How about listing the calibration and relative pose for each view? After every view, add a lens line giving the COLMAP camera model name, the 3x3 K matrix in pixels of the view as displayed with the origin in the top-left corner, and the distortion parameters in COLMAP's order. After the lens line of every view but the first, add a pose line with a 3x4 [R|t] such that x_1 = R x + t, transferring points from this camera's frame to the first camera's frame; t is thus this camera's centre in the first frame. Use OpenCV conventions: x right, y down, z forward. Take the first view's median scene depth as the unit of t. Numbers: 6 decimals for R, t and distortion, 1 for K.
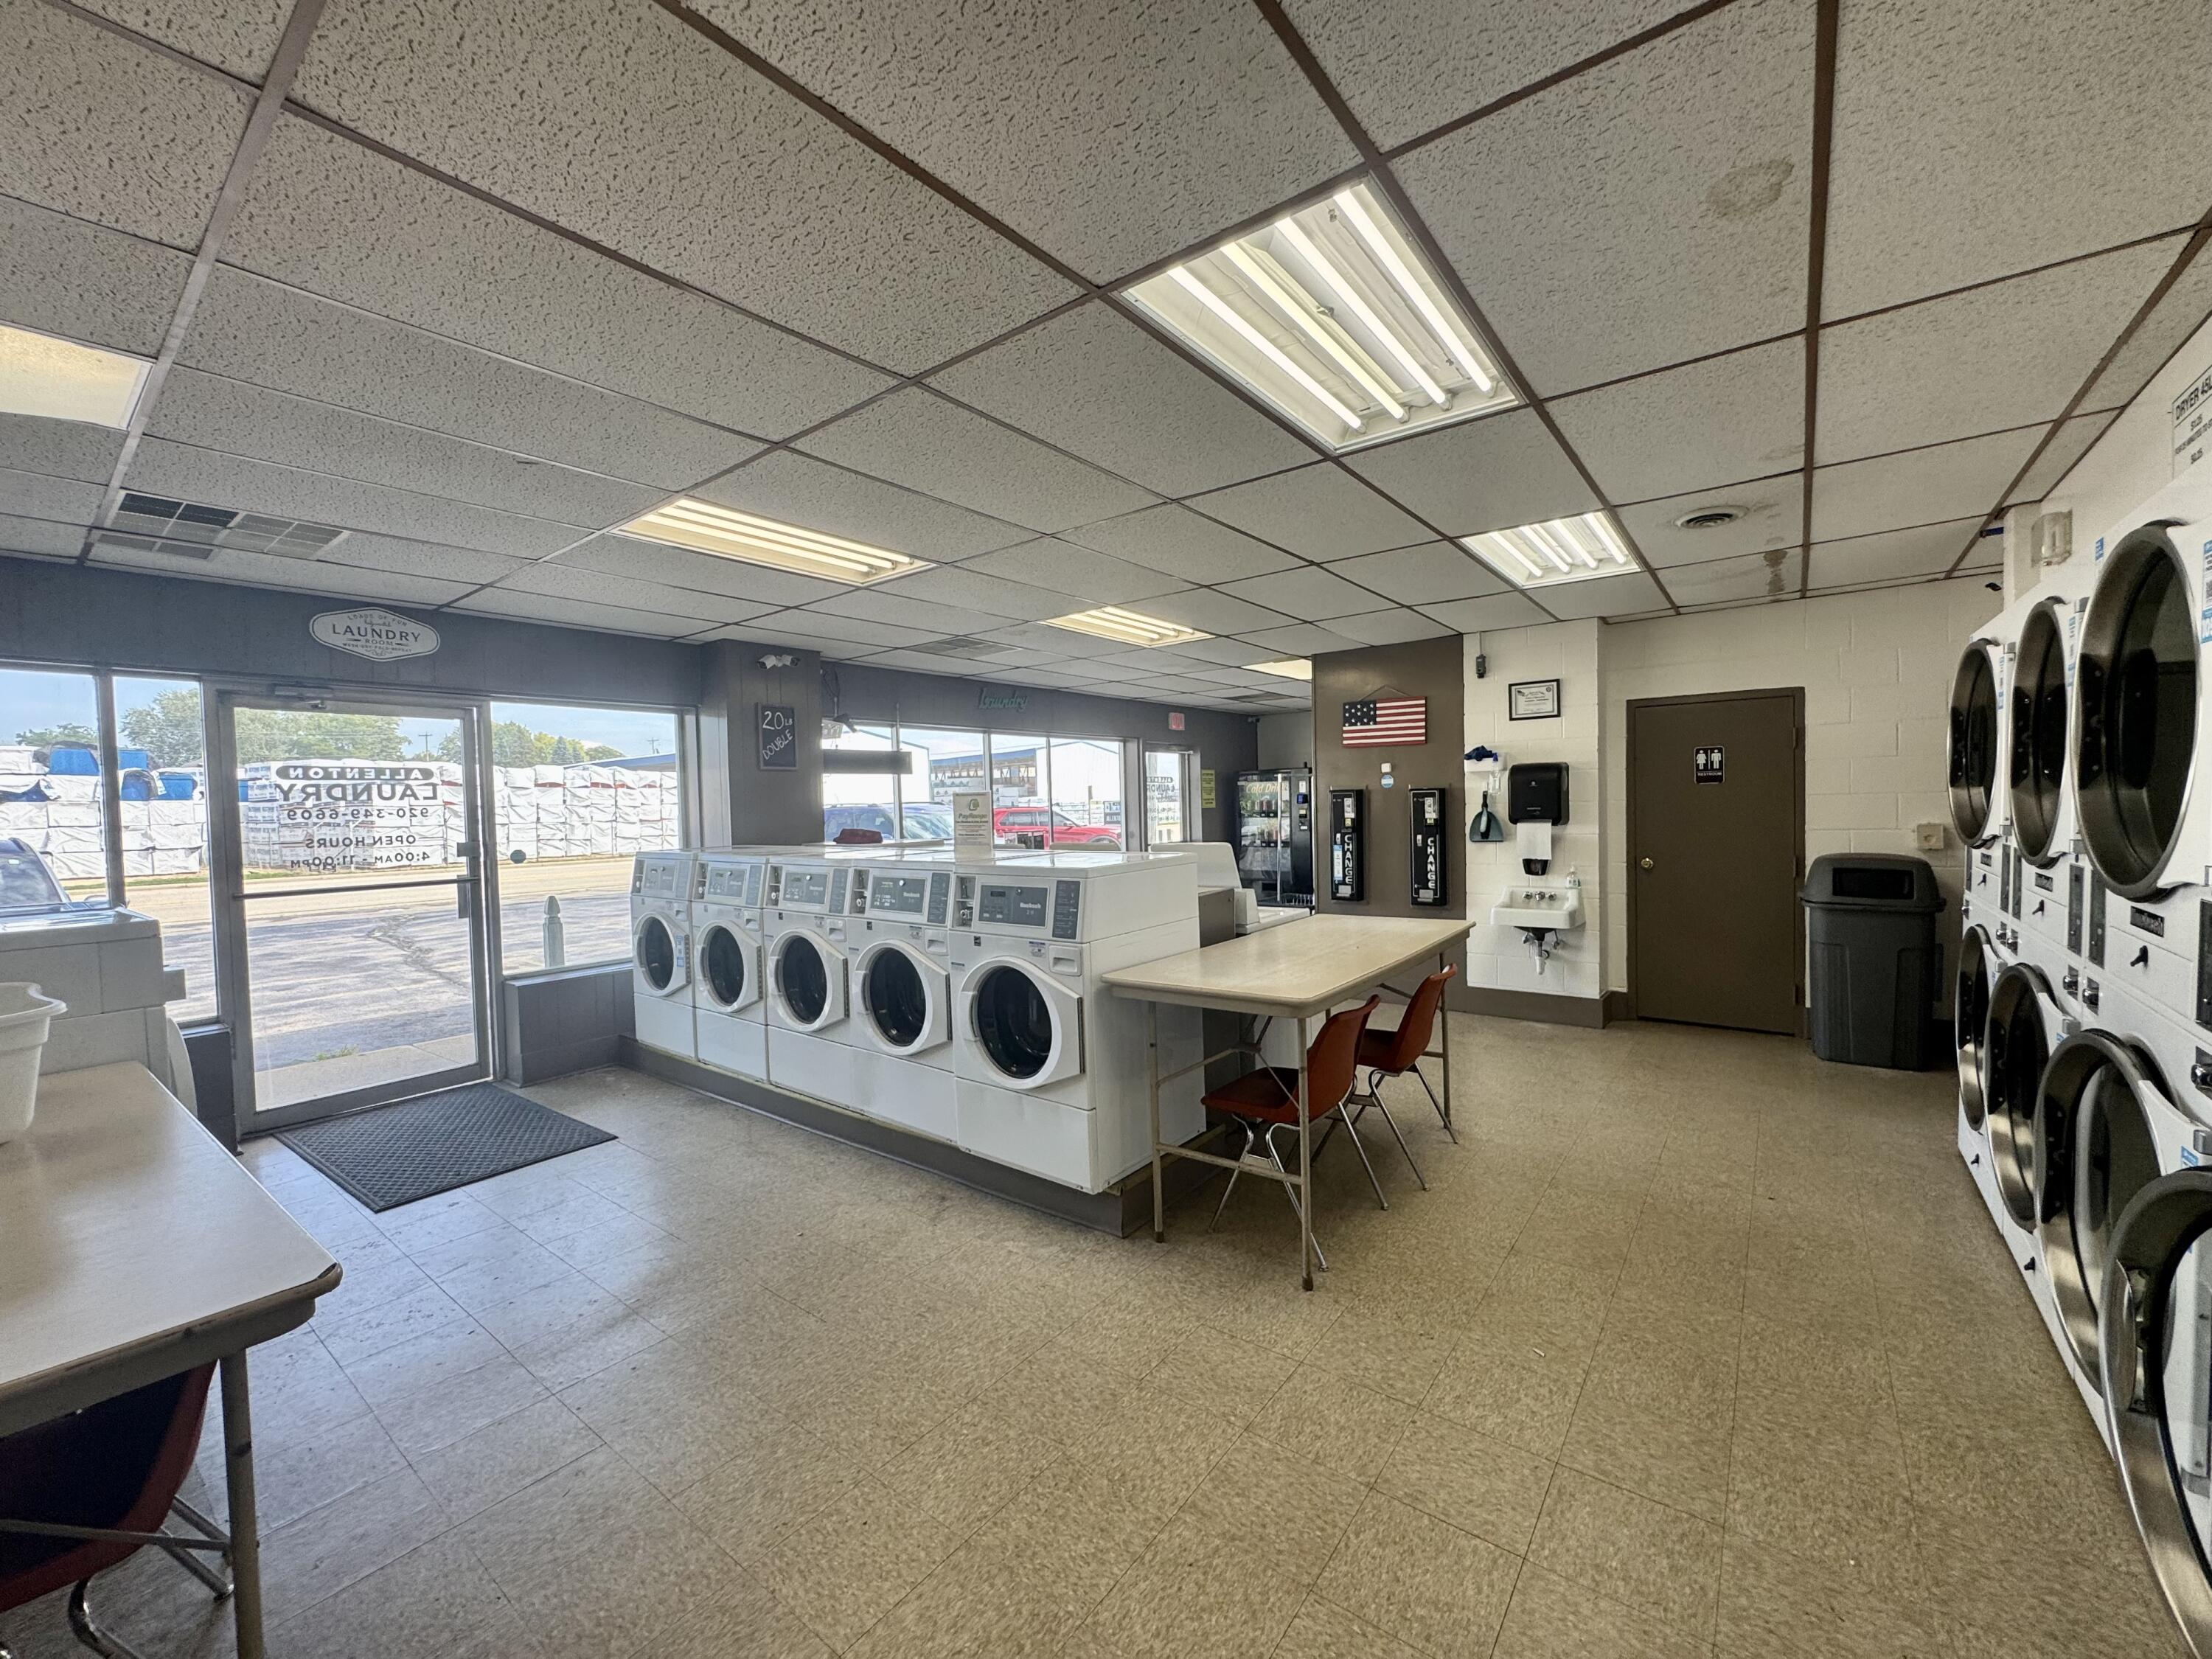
lens RADIAL K [[884.3, 0, 1109.4], [0, 884.3, 833.5], [0, 0, 1]] dist [-0.002133, 0.000966]
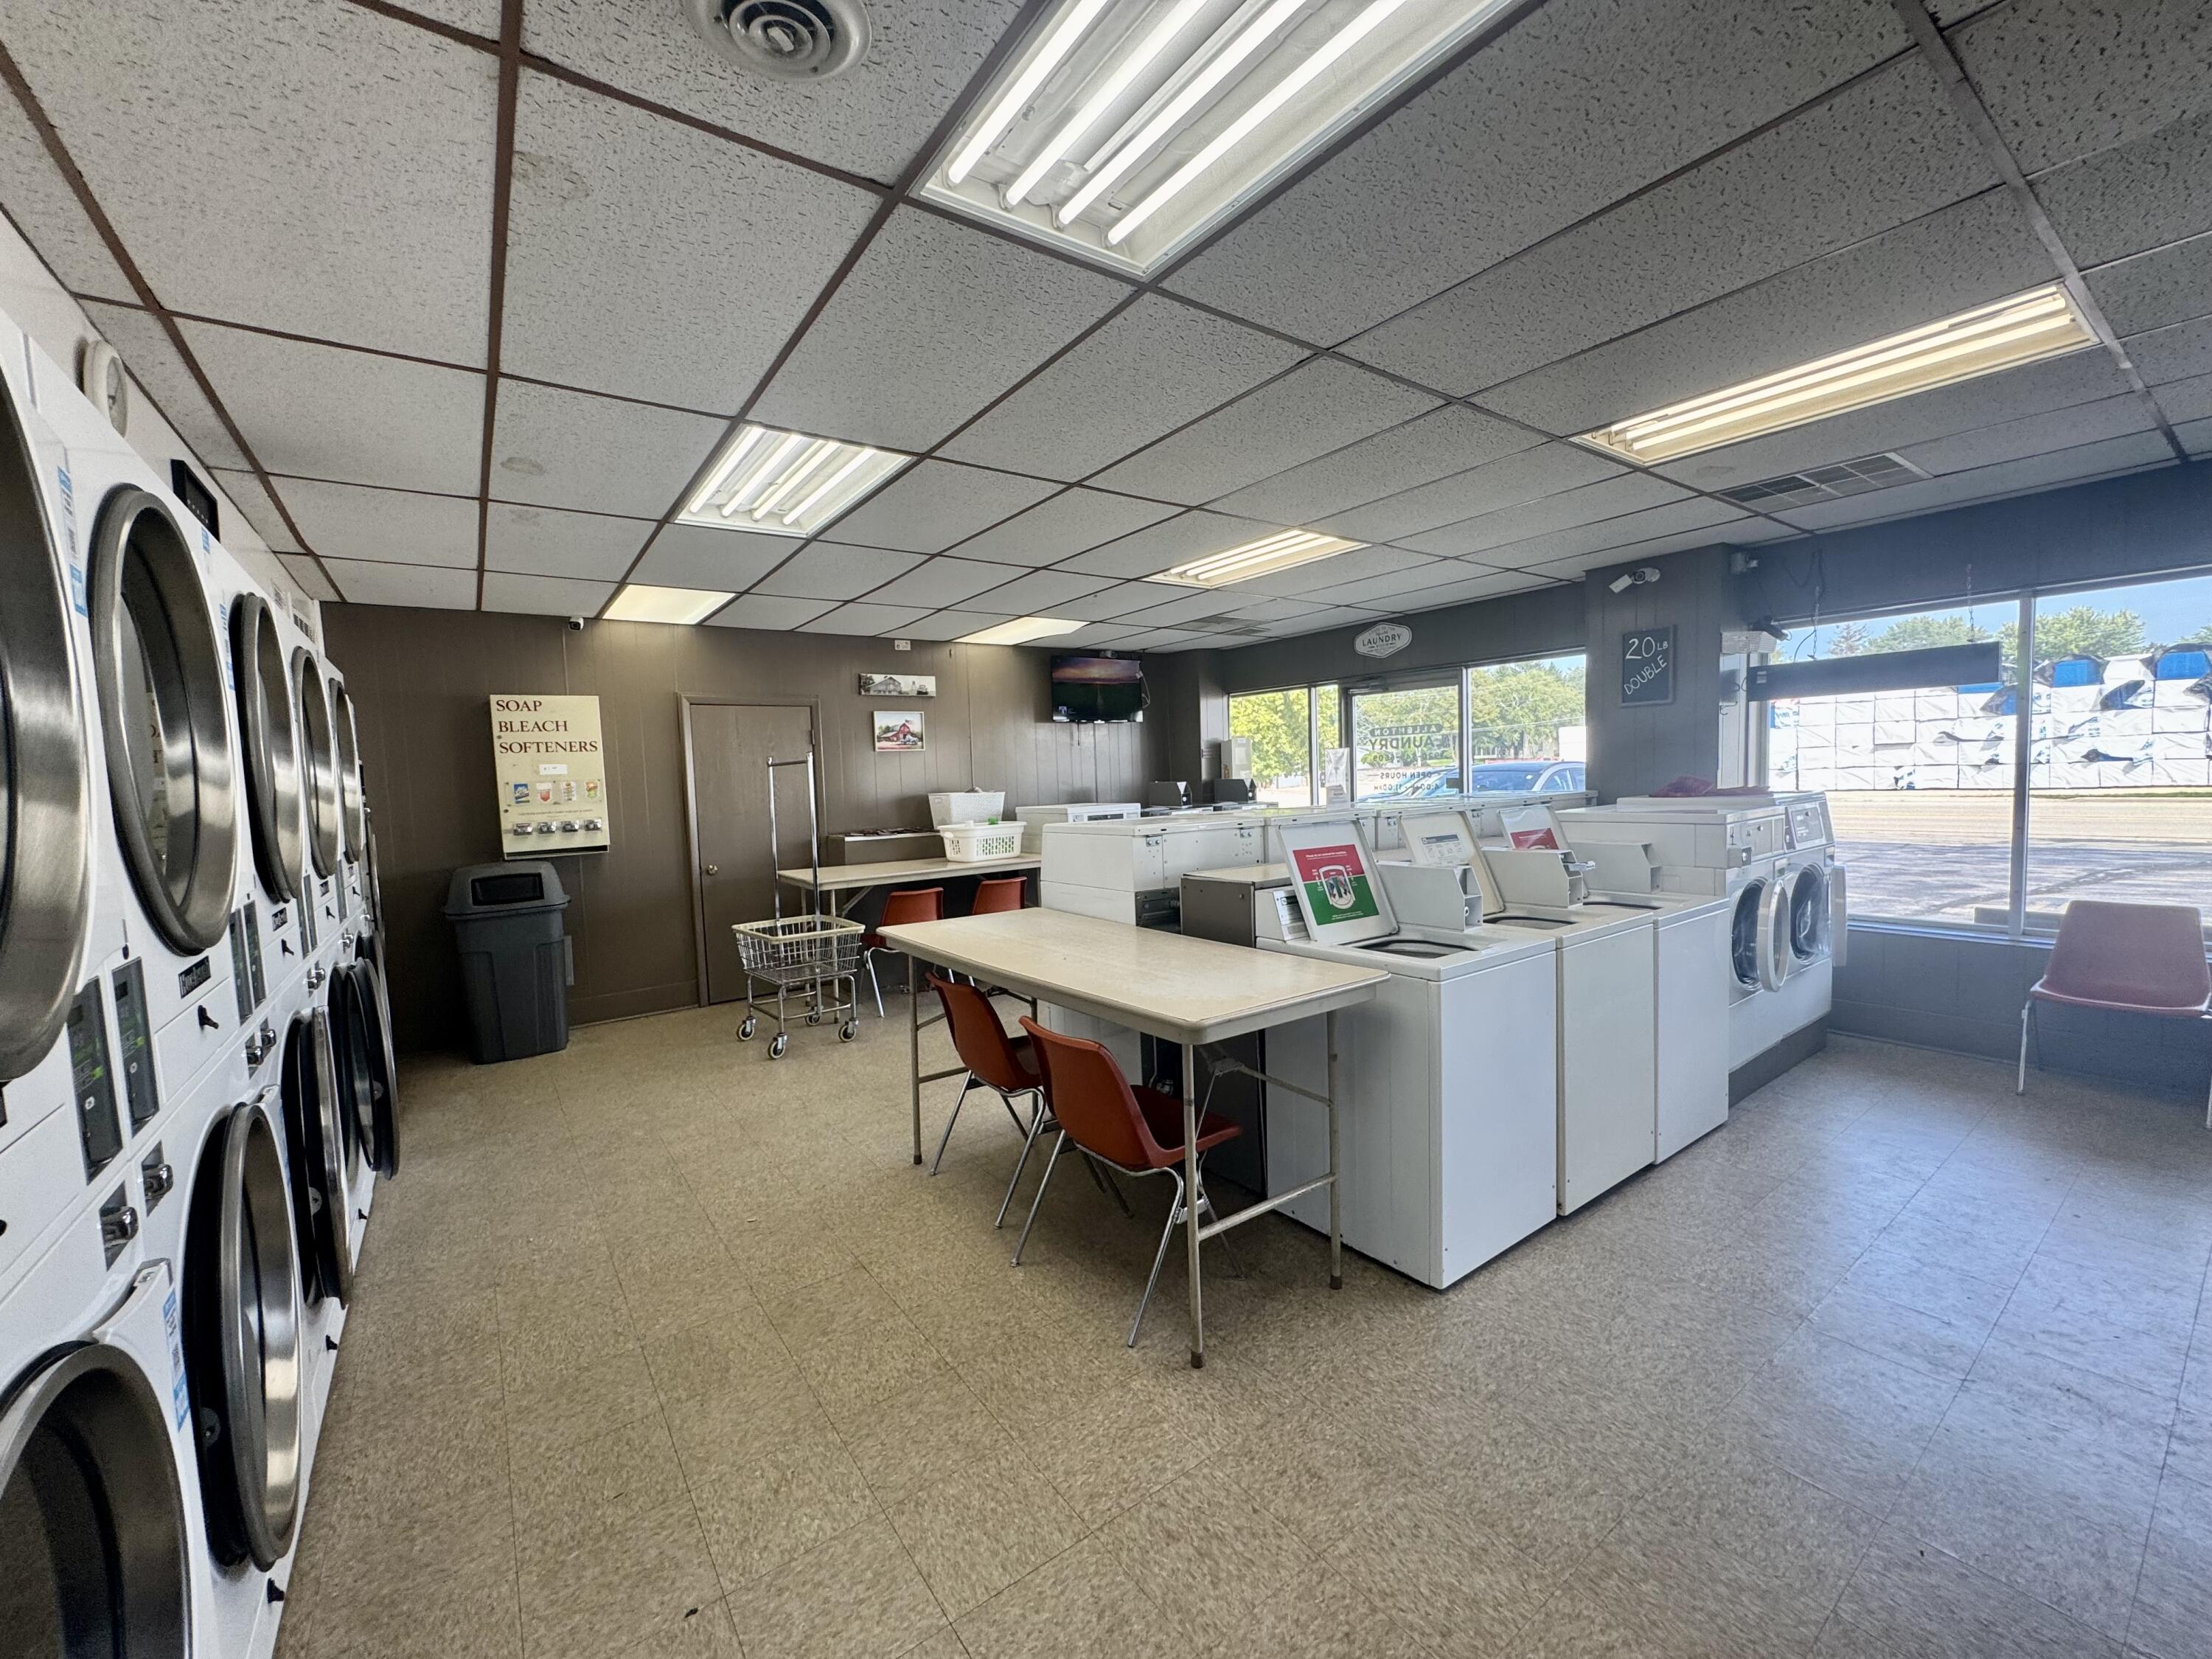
lens RADIAL K [[884.3, 0, 1099.9], [0, 884.3, 834.3], [0, 0, 1]] dist [-0.002133, 0.000966]
pose [[-0.284307, 0.100800, -0.953420, 0.786595], [0.009944, 0.994714, 0.102201, -0.052133], [0.958682, 0.019576, -0.283806, 0.955056]]
